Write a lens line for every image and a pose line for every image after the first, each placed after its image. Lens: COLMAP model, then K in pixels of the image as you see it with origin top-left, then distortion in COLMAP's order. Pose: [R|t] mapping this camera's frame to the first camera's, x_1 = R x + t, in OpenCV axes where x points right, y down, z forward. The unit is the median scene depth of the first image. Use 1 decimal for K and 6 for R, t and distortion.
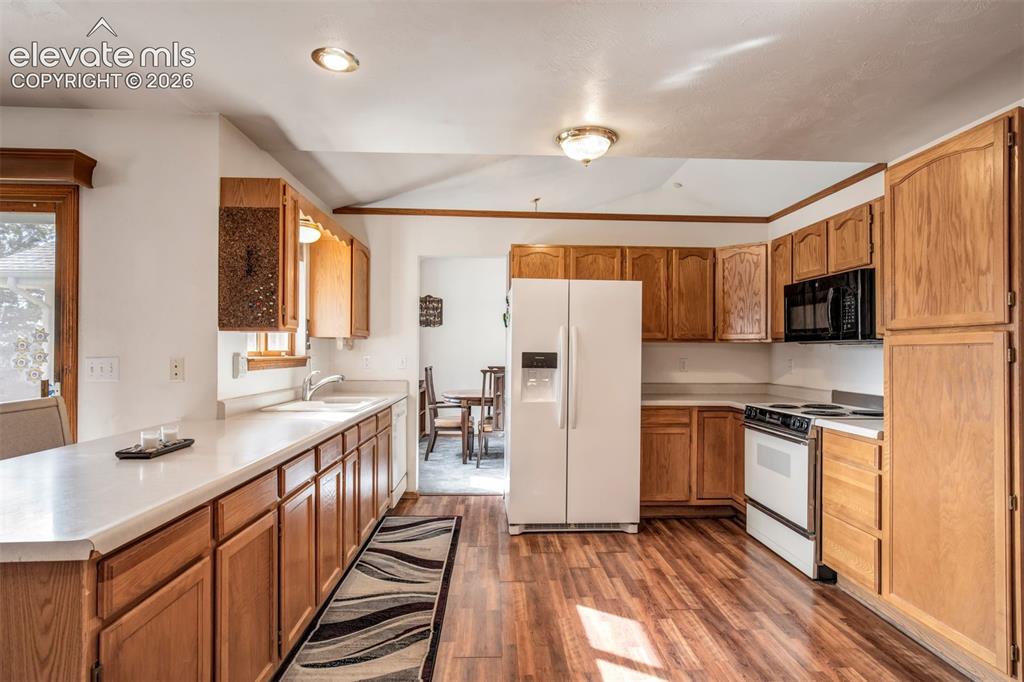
lens RADIAL K [[521.2, 0, 511.8], [0, 521.2, 348.5], [0, 0, 1]] dist [-0.010227, 0.001913]
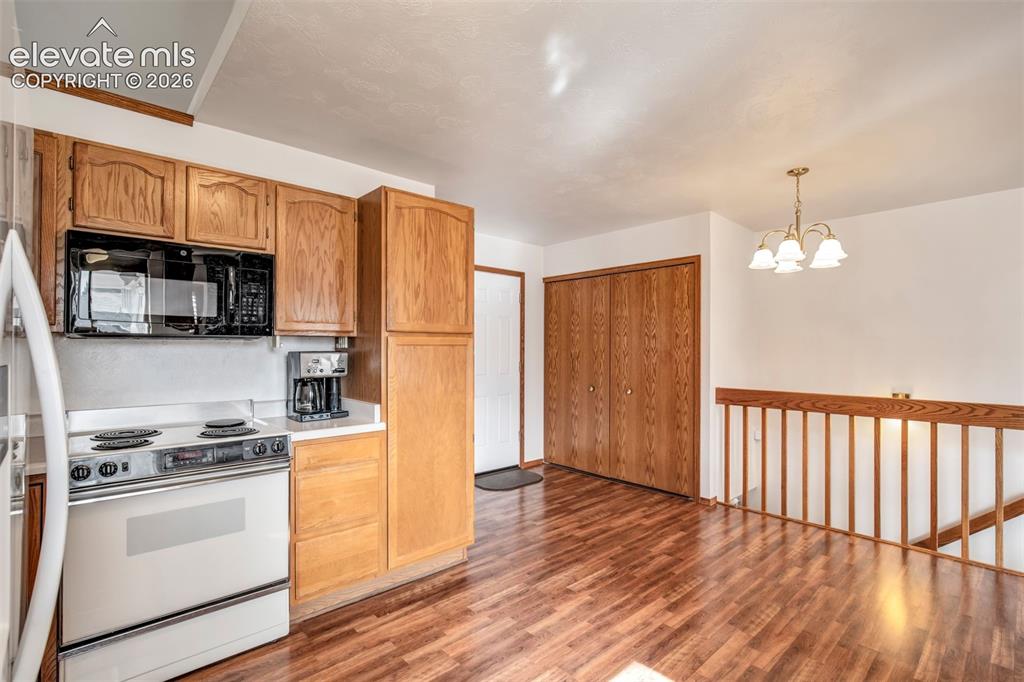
lens RADIAL K [[474.7, 0, 520.0], [0, 474.7, 347.3], [0, 0, 1]] dist [-0.017804, 0.006130]
pose [[-0.659127, -0.004637, 0.752017, -0.194388], [-0.010827, 0.999936, -0.003323, -0.000071], [-0.751954, -0.010332, -0.659135, 1.188787]]
